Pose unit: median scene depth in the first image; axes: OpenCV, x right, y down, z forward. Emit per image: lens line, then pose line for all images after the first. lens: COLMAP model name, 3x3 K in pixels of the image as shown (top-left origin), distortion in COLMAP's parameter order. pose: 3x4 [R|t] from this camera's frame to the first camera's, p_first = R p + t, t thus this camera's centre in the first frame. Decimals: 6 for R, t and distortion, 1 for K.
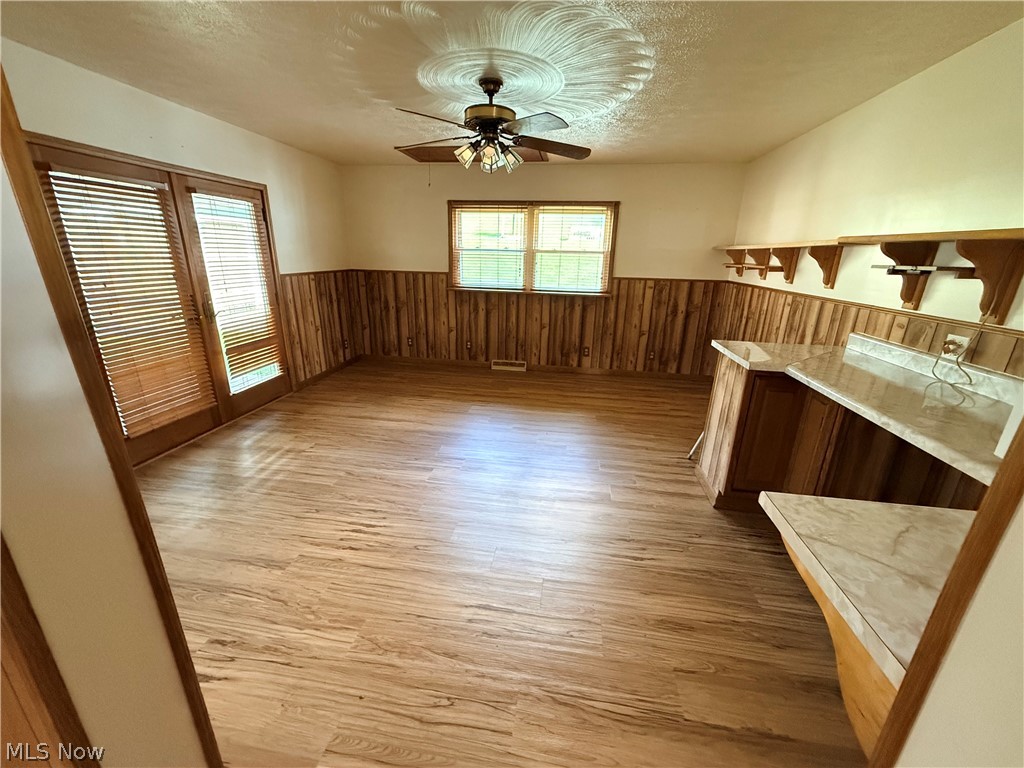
lens RADIAL K [[410.3, 0, 513.2], [0, 410.3, 384.2], [0, 0, 1]] dist [-0.000196, -0.000727]
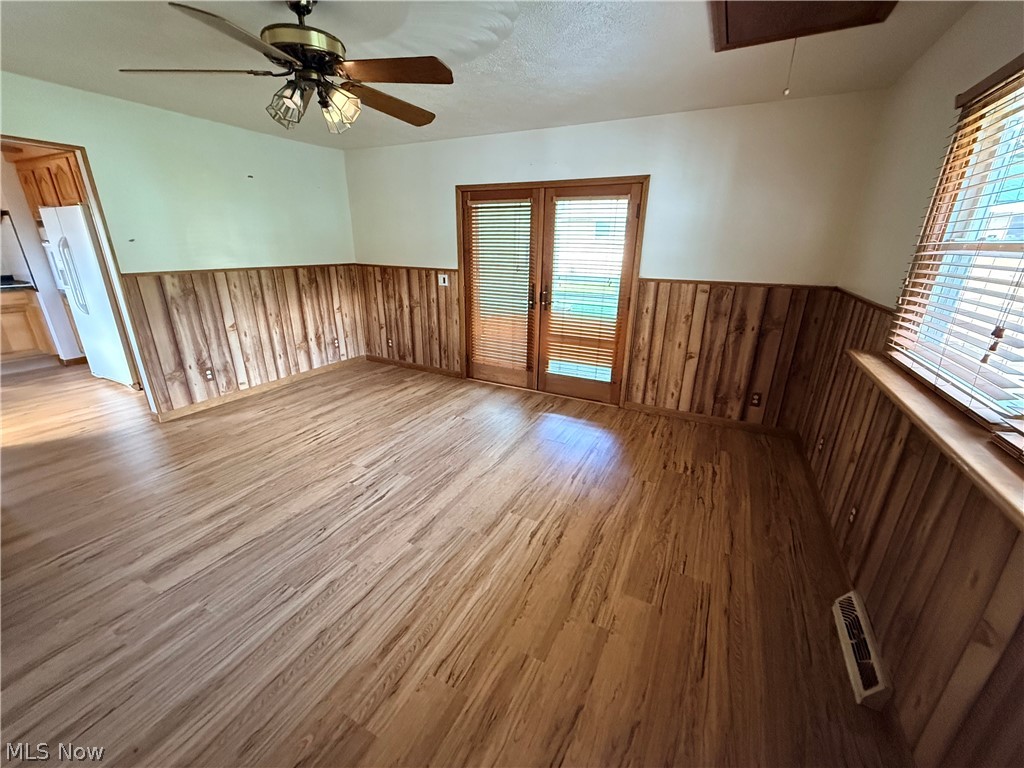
lens RADIAL K [[410.3, 0, 512.4], [0, 410.3, 388.4], [0, 0, 1]] dist [-0.000196, -0.000727]
pose [[-0.321628, 0.292819, -0.900451, 0.320483], [-0.309609, 0.866182, 0.392263, -0.276863], [0.894817, 0.404950, -0.187929, 0.873658]]
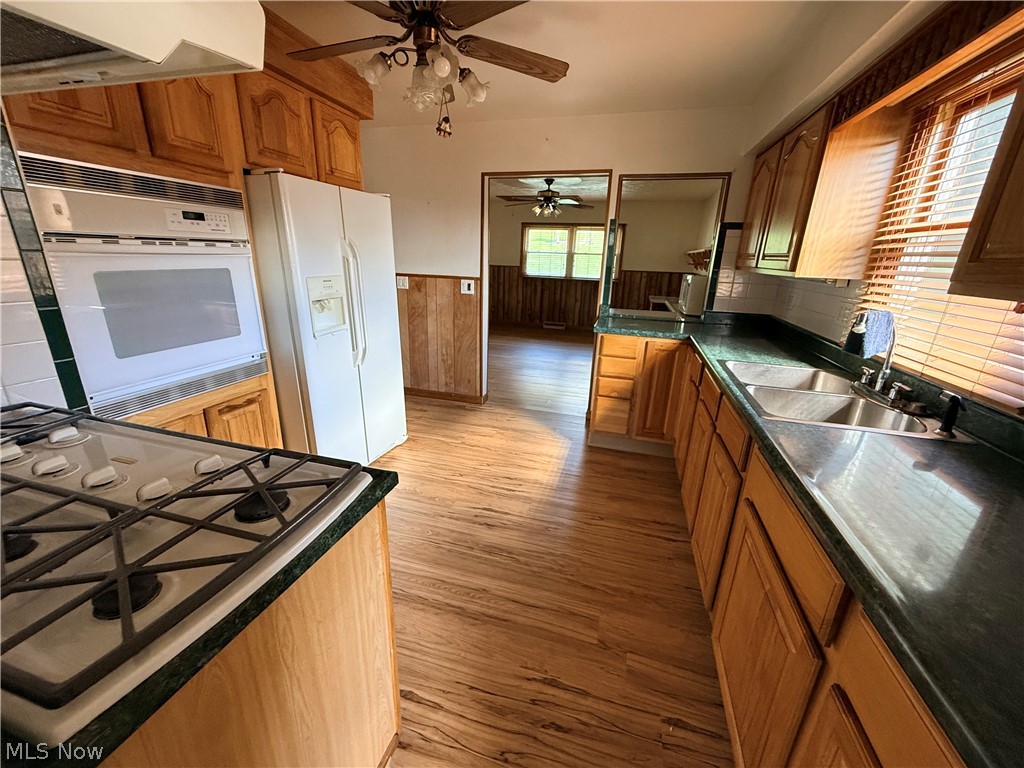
lens RADIAL K [[410.3, 0, 509.1], [0, 410.3, 383.8], [0, 0, 1]] dist [-0.000196, -0.000727]
pose [[0.990022, 0.050292, -0.131631, 0.043665], [-0.050000, 0.998734, 0.005527, 0.211545], [0.131742, 0.001110, 0.991283, -0.699557]]
